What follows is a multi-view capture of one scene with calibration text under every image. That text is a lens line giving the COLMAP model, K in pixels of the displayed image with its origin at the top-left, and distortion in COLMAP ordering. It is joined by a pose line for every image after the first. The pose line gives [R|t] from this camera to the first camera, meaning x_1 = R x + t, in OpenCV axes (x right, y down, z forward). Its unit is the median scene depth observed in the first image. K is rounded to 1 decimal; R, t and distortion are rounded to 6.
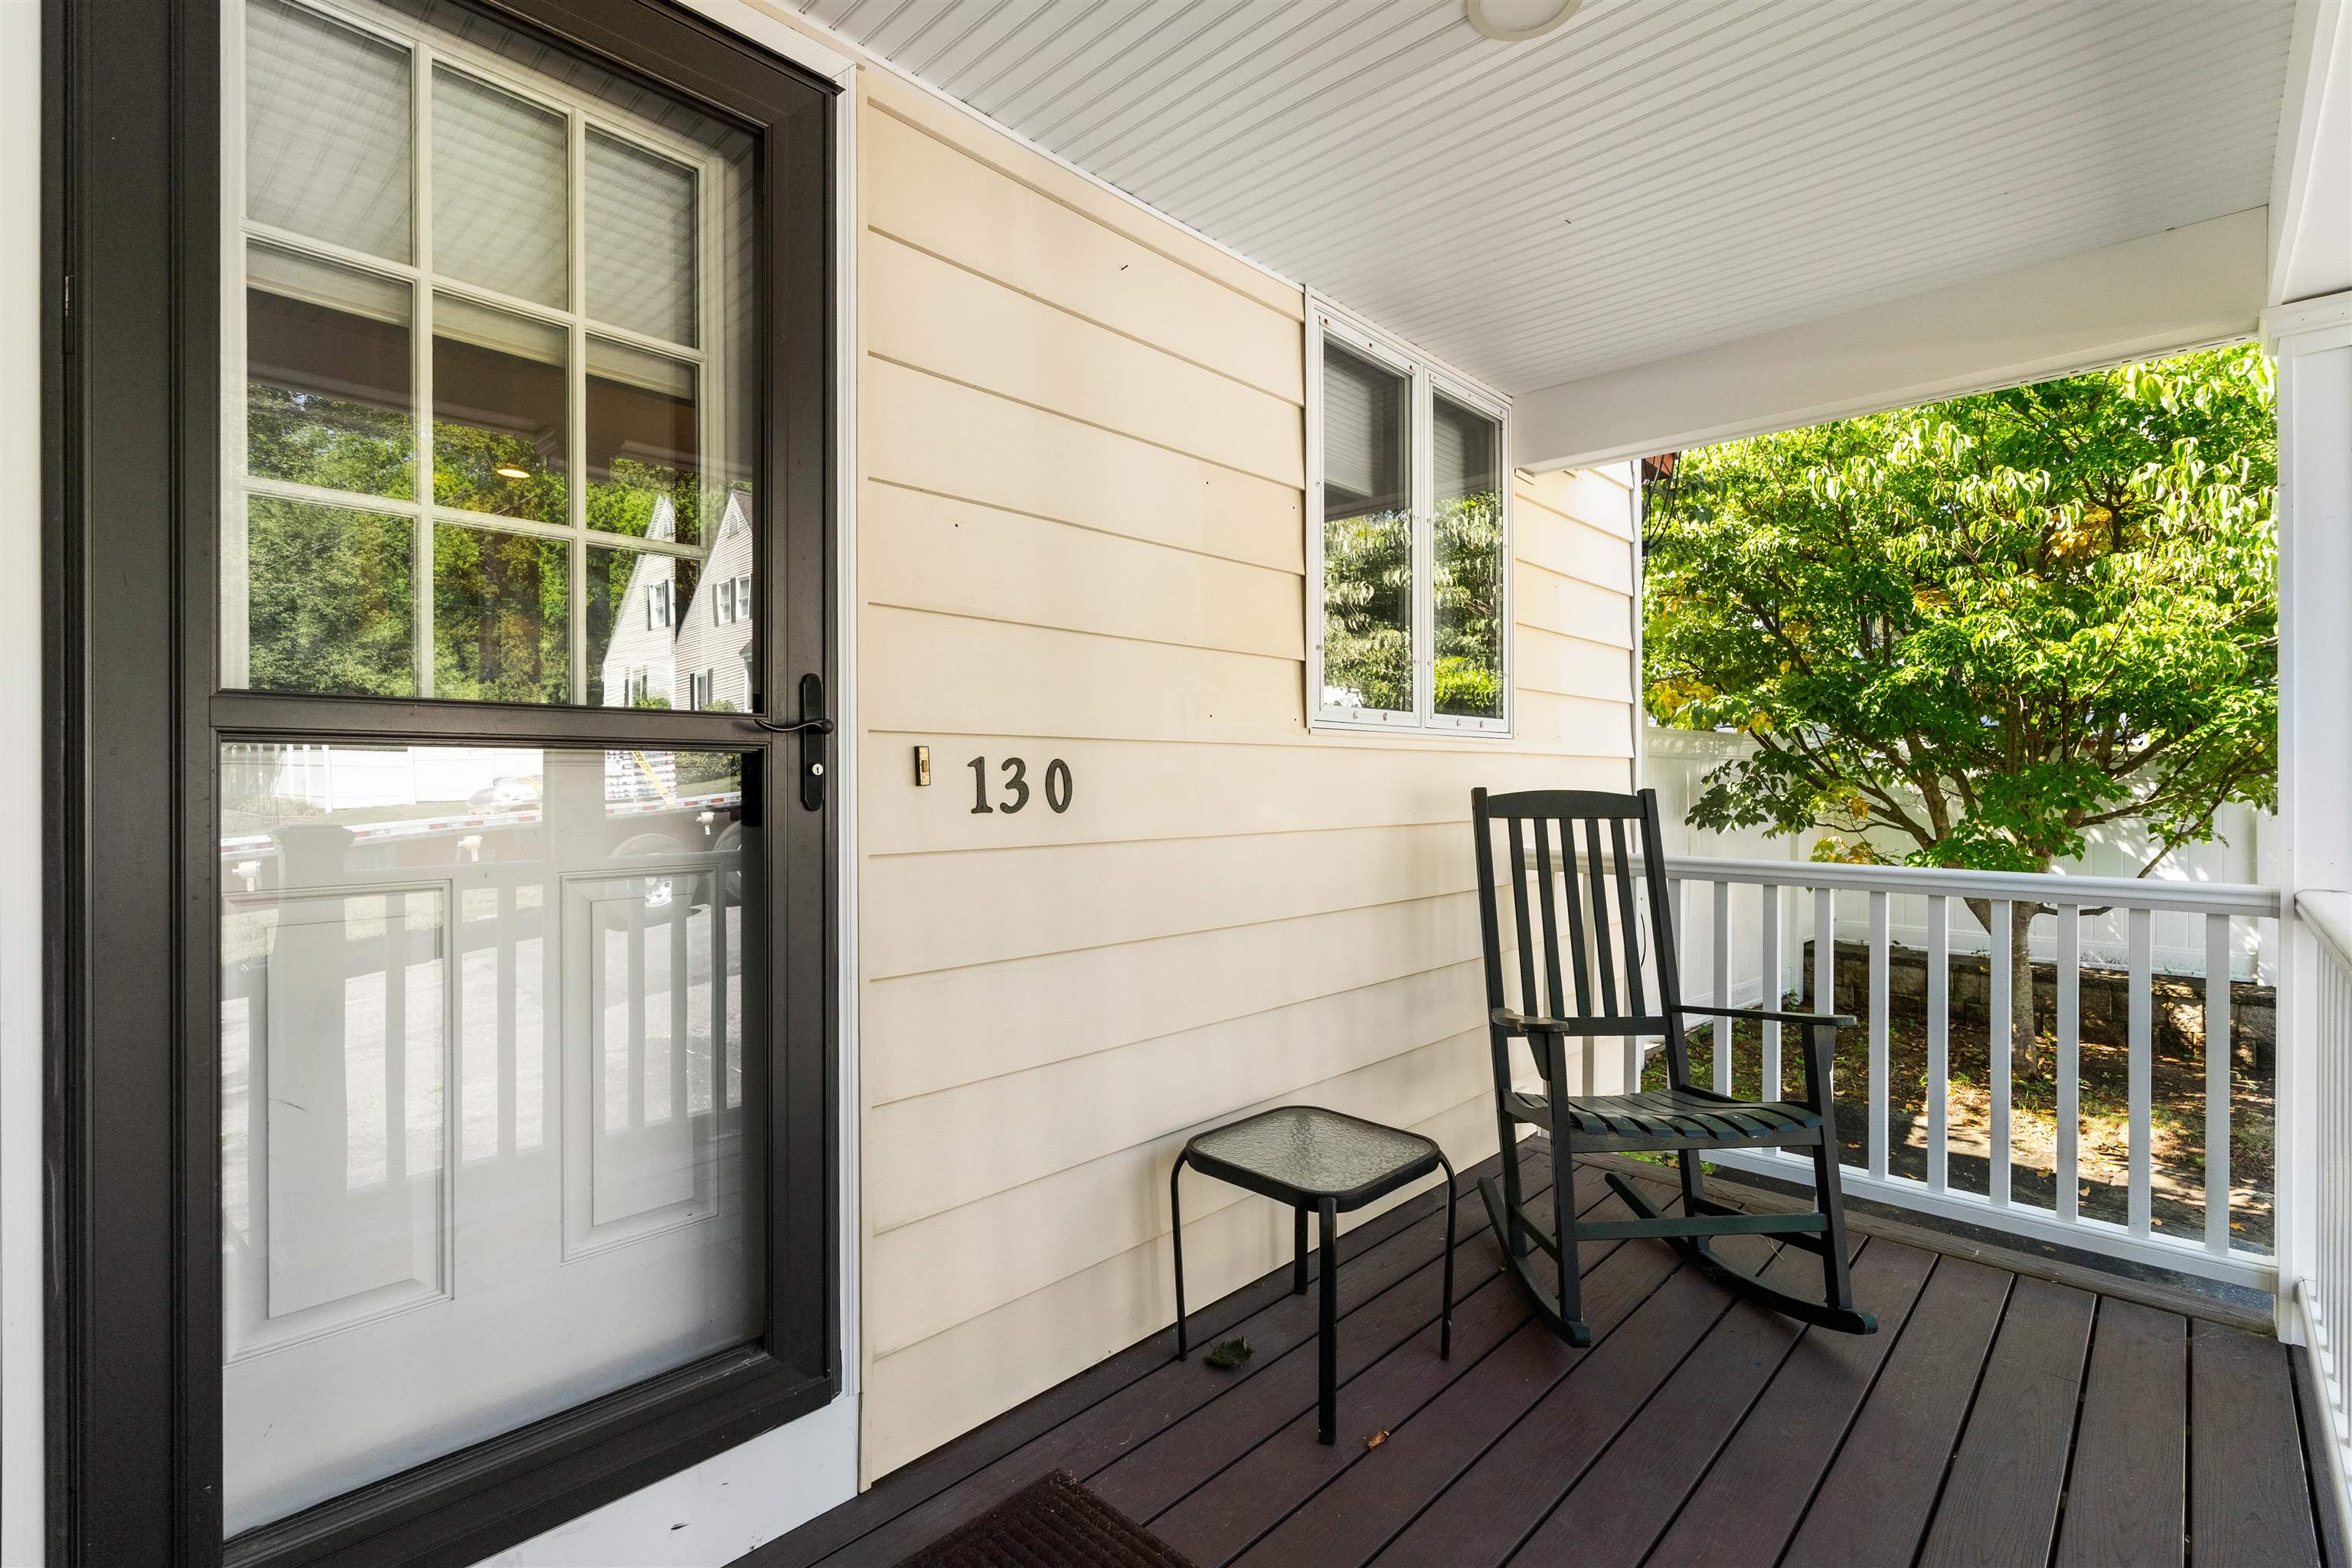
lens RADIAL K [[1076.9, 0, 1168.1], [0, 1076.9, 783.5], [0, 0, 1]] dist [-0.005282, 0.003363]
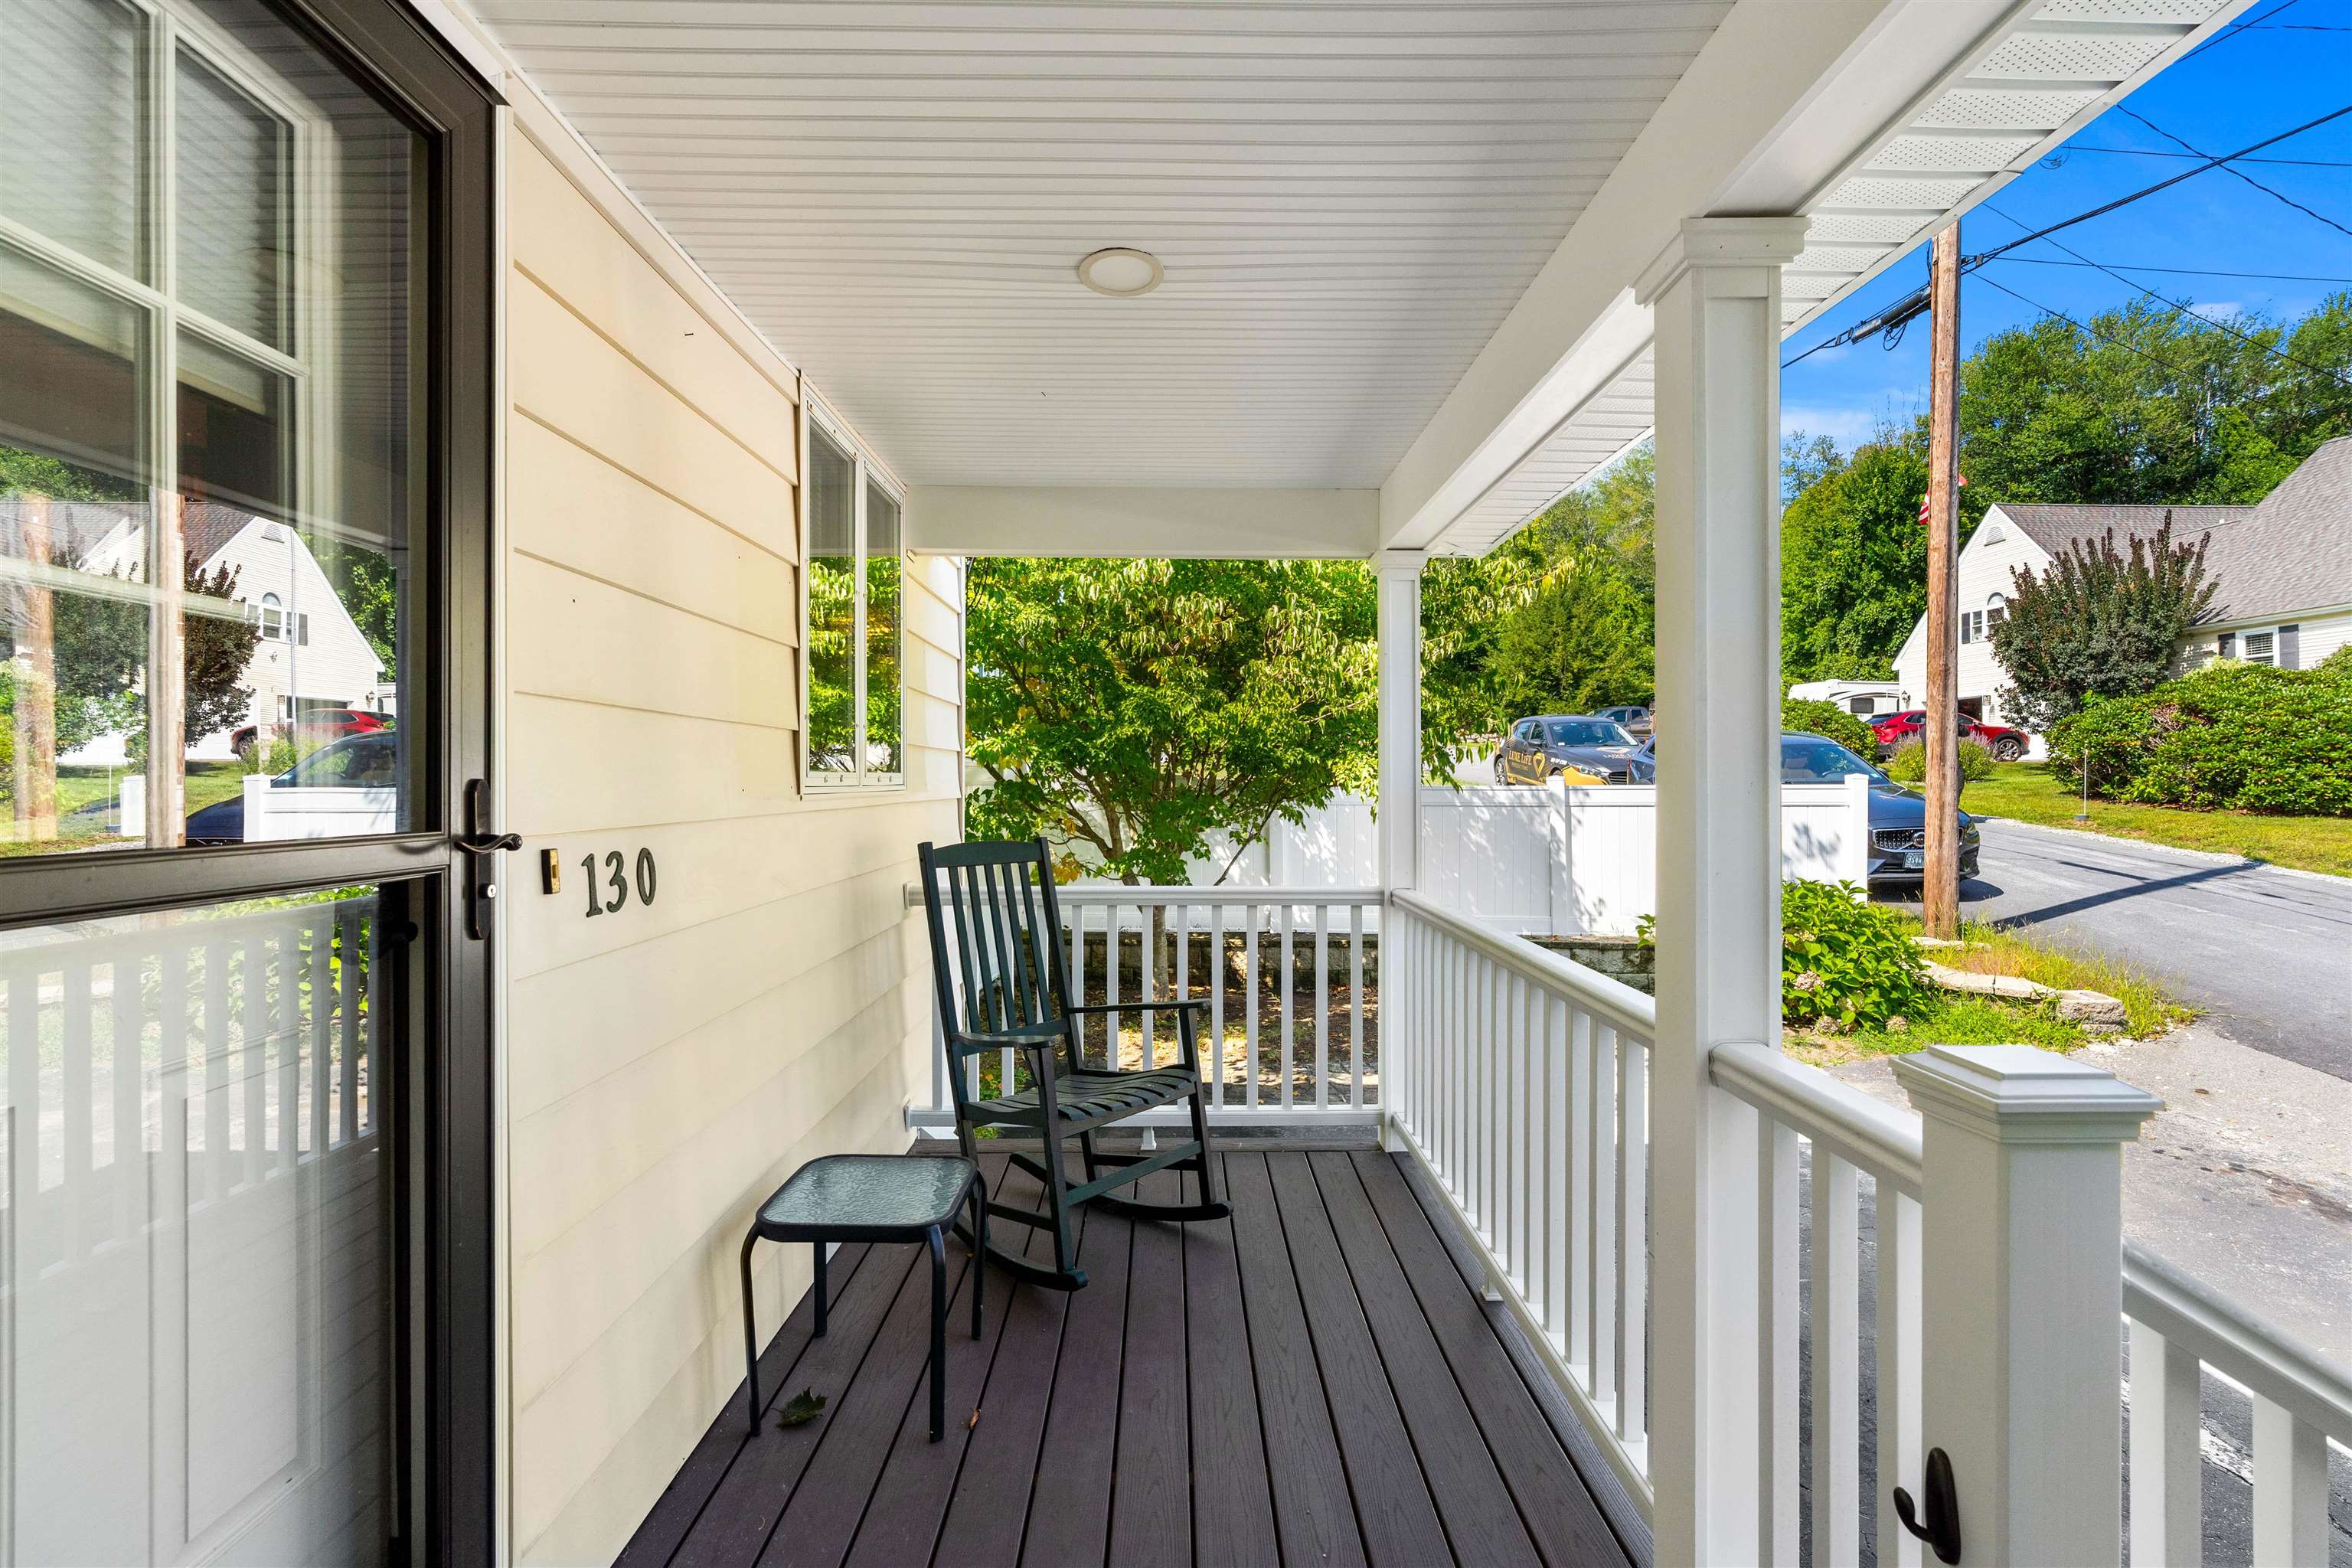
lens RADIAL K [[1076.9, 0, 1164.3], [0, 1076.9, 781.5], [0, 0, 1]] dist [-0.005282, 0.003363]
pose [[0.719616, -0.003941, 0.694361, -0.397811], [0.005445, 0.999985, 0.000033, -0.072819], [-0.694351, 0.003757, 0.719627, 0.007574]]
